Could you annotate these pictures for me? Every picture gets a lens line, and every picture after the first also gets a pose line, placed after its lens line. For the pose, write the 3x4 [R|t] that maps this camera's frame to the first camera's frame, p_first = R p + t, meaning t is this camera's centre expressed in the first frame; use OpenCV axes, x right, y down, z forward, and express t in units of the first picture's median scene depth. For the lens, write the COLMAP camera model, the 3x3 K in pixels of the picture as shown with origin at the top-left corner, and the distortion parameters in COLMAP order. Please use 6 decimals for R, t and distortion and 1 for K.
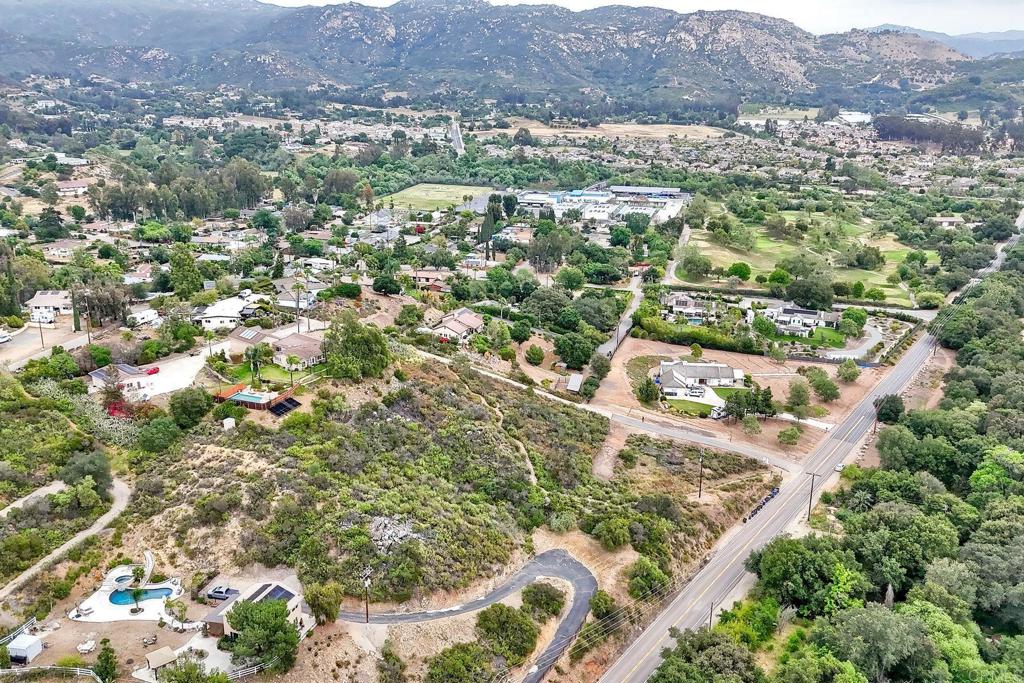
lens RADIAL K [[892.8, 0, 519.2], [0, 892.8, 333.8], [0, 0, 1]] dist [0.074017, -0.068829]
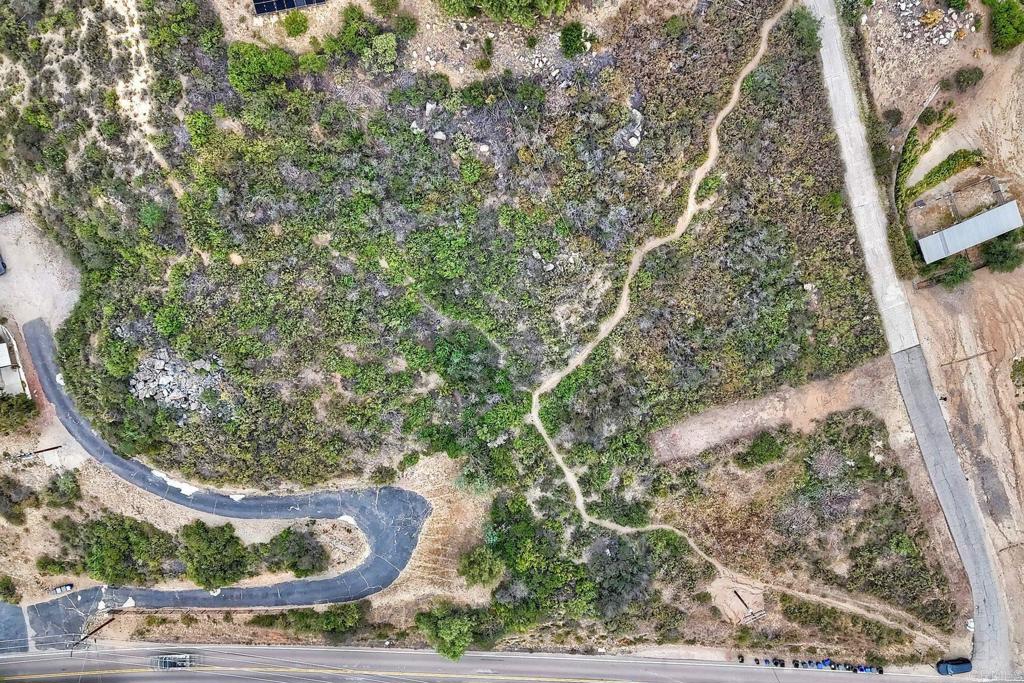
lens RADIAL K [[892.8, 0, 518.1], [0, 892.8, 345.4], [0, 0, 1]] dist [0.074017, -0.068829]
pose [[0.541183, 0.840607, -0.022380, -0.002940], [-0.228845, 0.172836, 0.957997, -0.362393], [0.809167, -0.513330, 0.285905, 0.734850]]
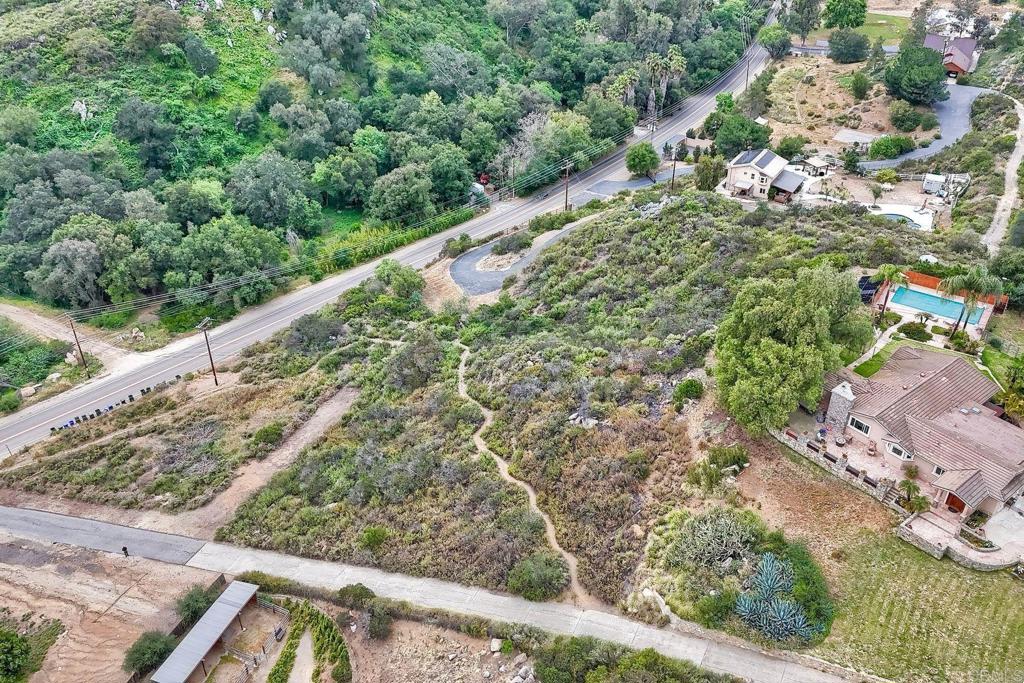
lens RADIAL K [[892.8, 0, 509.5], [0, 892.8, 341.3], [0, 0, 1]] dist [0.074017, -0.068829]
pose [[-0.979563, -0.121710, 0.160134, -0.109521], [0.048374, 0.630217, 0.774911, -0.324983], [-0.195234, 0.766820, -0.611449, 1.243953]]
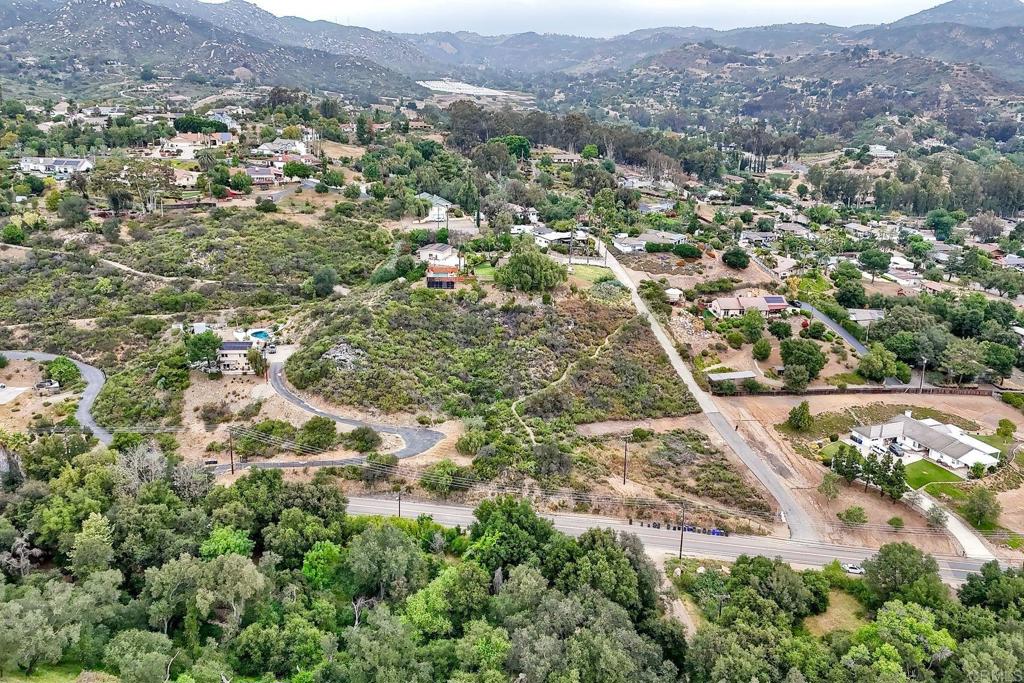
lens RADIAL K [[892.8, 0, 516.4], [0, 892.8, 340.1], [0, 0, 1]] dist [0.074017, -0.068829]
pose [[0.439795, 0.269216, -0.856798, 0.852191], [-0.277688, 0.948028, 0.155345, -0.072011], [0.854090, 0.169603, 0.491696, 0.379882]]
